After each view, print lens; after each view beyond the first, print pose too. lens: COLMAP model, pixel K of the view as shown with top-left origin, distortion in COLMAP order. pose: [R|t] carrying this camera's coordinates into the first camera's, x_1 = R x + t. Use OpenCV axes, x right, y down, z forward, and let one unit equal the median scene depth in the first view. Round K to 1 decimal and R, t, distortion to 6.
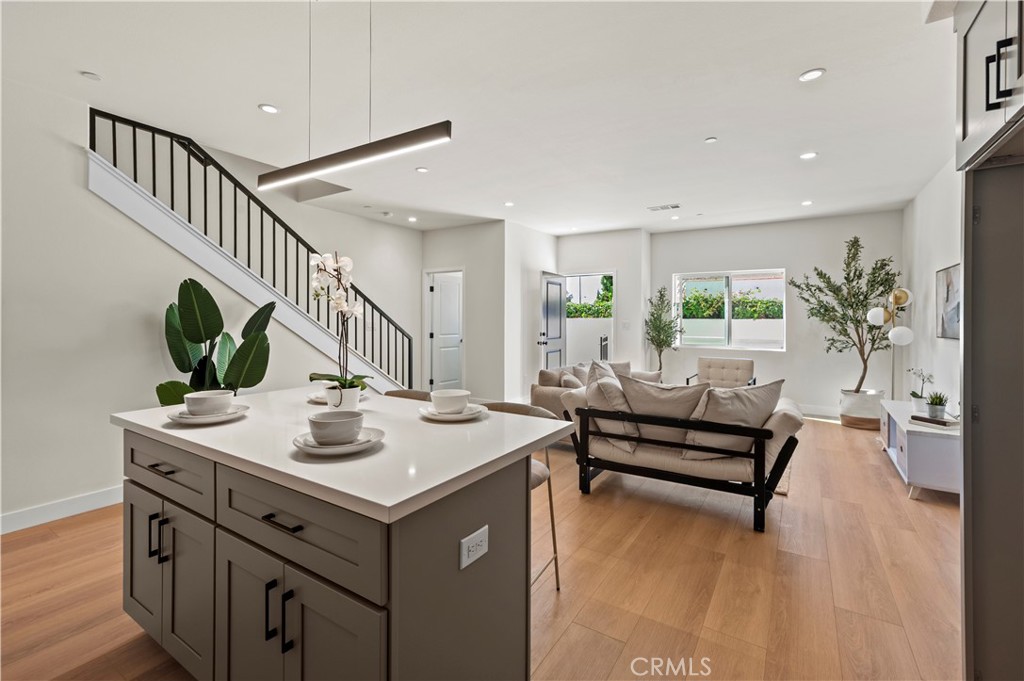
lens RADIAL K [[450.0, 0, 510.7], [0, 450.0, 320.6], [0, 0, 1]] dist [-0.020718, 0.016488]
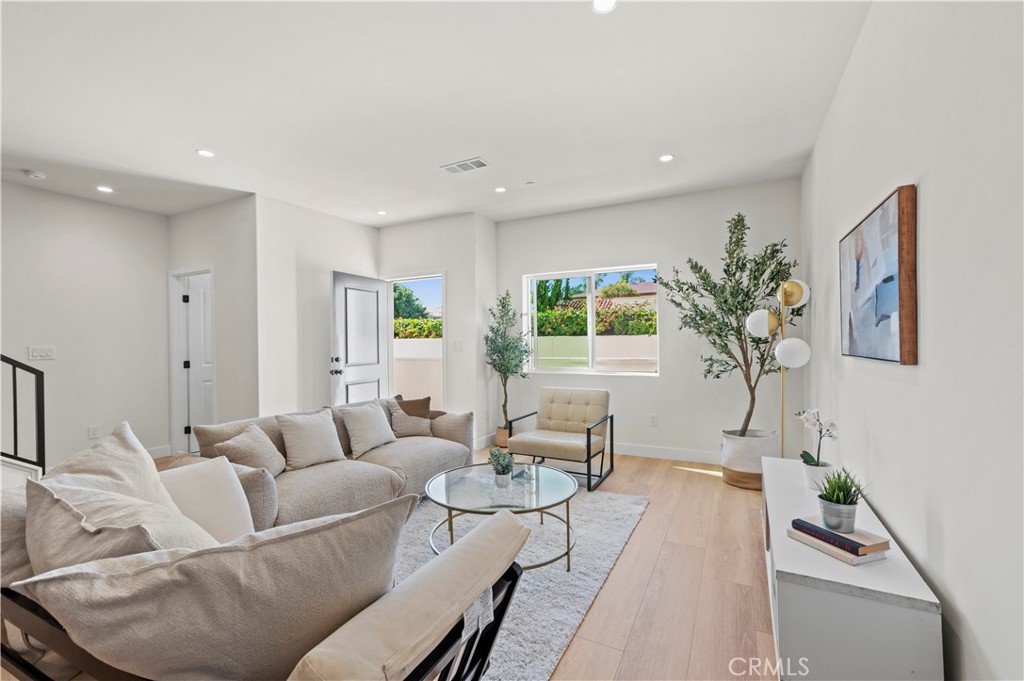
lens RADIAL K [[437.5, 0, 510.9], [0, 437.5, 344.9], [0, 0, 1]] dist [-0.013080, 0.009636]
pose [[0.994938, -0.019155, 0.098644, 0.351103], [0.018624, 0.999807, 0.006299, 0.009614], [-0.098745, -0.004429, 0.995103, 0.359608]]
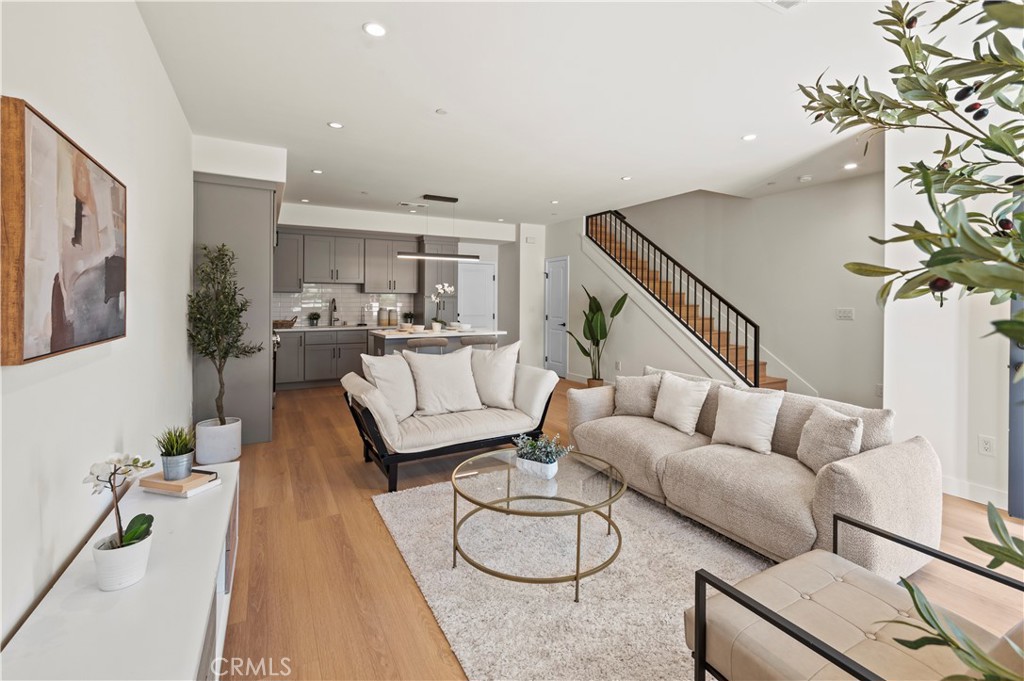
lens RADIAL K [[456.4, 0, 511.2], [0, 456.4, 309.6], [0, 0, 1]] dist [-0.009666, -0.000049]
pose [[-0.478194, 0.005161, -0.878239, 0.773394], [-0.011519, 0.999860, 0.012148, 0.001289], [0.878178, 0.015925, -0.478068, 1.011319]]
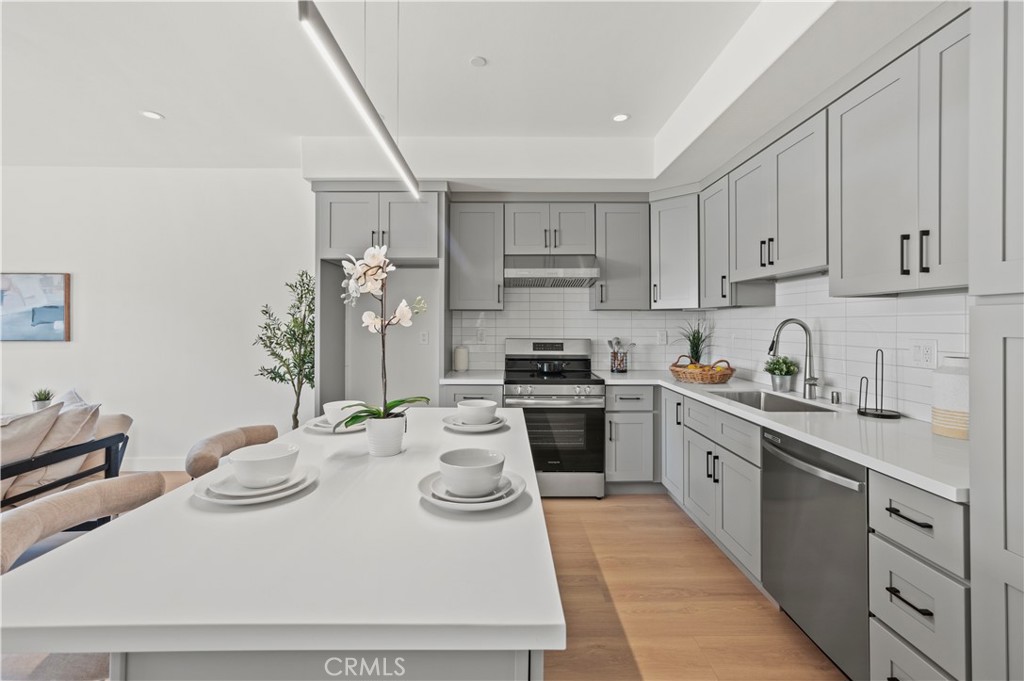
lens RADIAL K [[450.0, 0, 510.7], [0, 450.0, 320.6], [0, 0, 1]] dist [-0.020718, 0.016488]
pose [[-0.555501, -0.004564, 0.831503, -0.379670], [-0.003253, 0.999989, 0.003315, -0.009306], [-0.831509, -0.000863, -0.555510, 0.407593]]
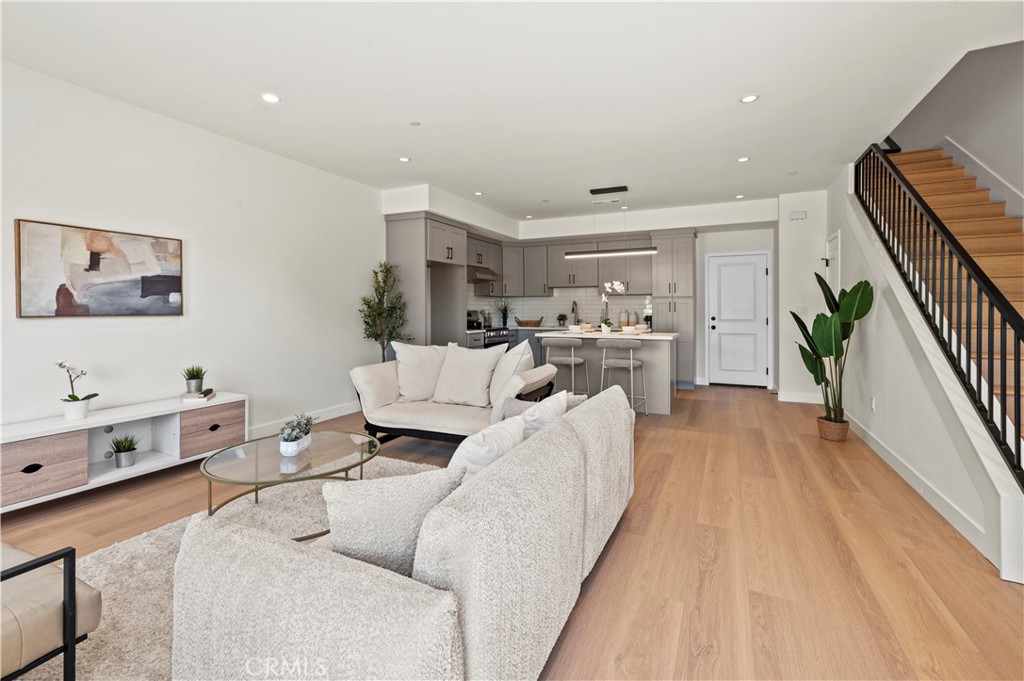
lens RADIAL K [[450.0, 0, 510.7], [0, 450.0, 320.6], [0, 0, 1]] dist [-0.020718, 0.016488]
pose [[-0.991653, -0.003789, -0.128880, 0.227000], [-0.007244, 0.999627, 0.026350, 0.015606], [0.128732, 0.027064, -0.991310, 1.308452]]
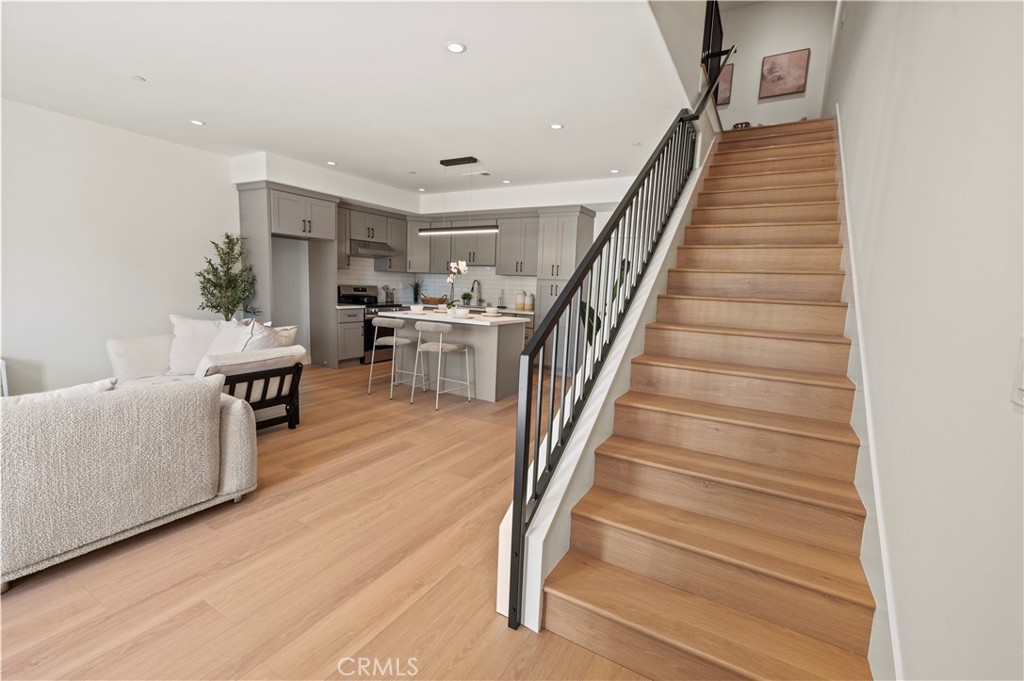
lens RADIAL K [[437.5, 0, 510.9], [0, 437.5, 344.9], [0, 0, 1]] dist [-0.013080, 0.009636]
pose [[-0.997878, -0.040246, -0.051187, -0.205107], [-0.047066, 0.989045, 0.139909, -0.006385], [0.044995, 0.142021, -0.988840, 1.291197]]
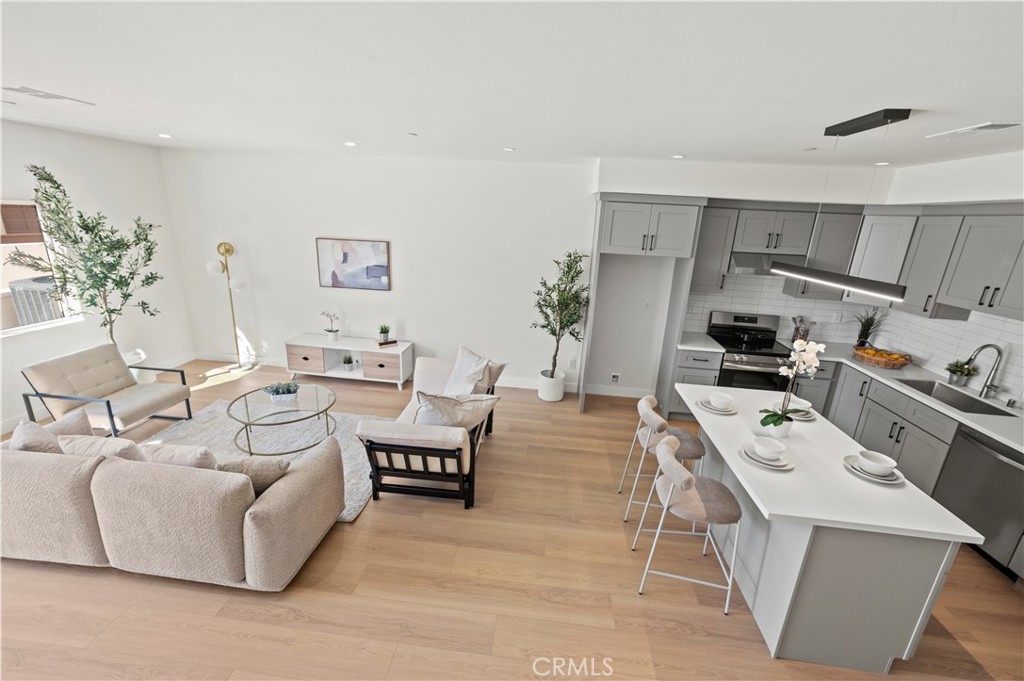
lens RADIAL K [[433.0, 0, 509.3], [0, 433.0, 343.8], [0, 0, 1]] dist [-0.016727, 0.014467]
pose [[-0.453408, -0.287778, 0.843567, -0.370362], [-0.048656, 0.953022, 0.298966, -0.163808], [-0.889974, 0.094509, -0.446110, 0.809196]]
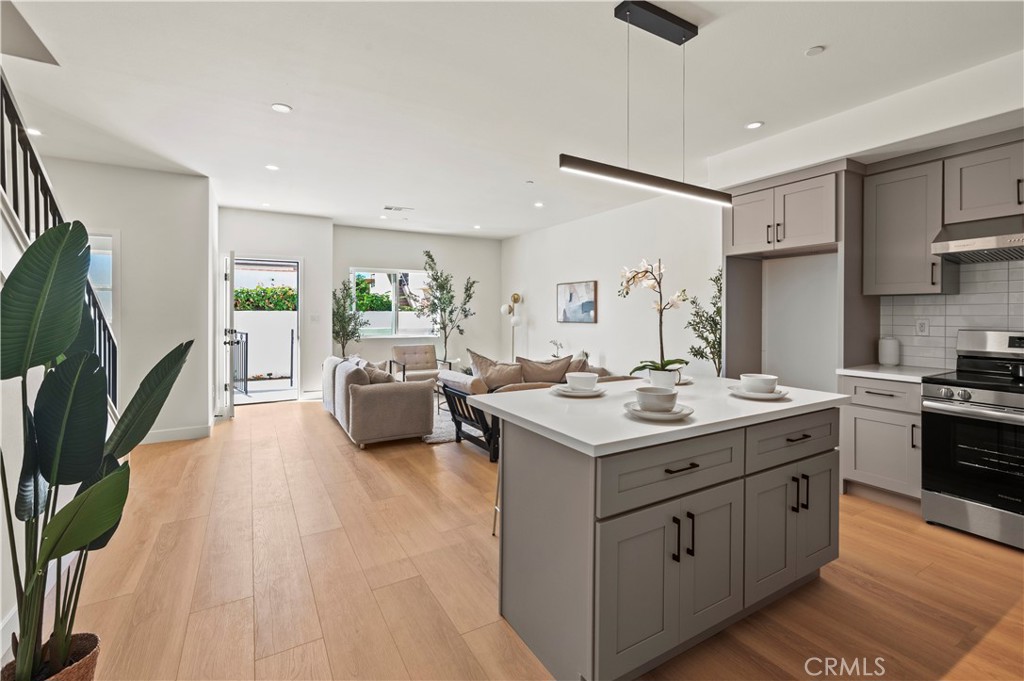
lens RADIAL K [[461.2, 0, 514.1], [0, 461.2, 314.6], [0, 0, 1]] dist [-0.000211, 0.000532]
pose [[0.450363, -0.008643, 0.892804, -0.541802], [0.003389, 0.999962, 0.007971, -0.003809], [-0.892839, -0.000564, 0.450375, 0.251396]]
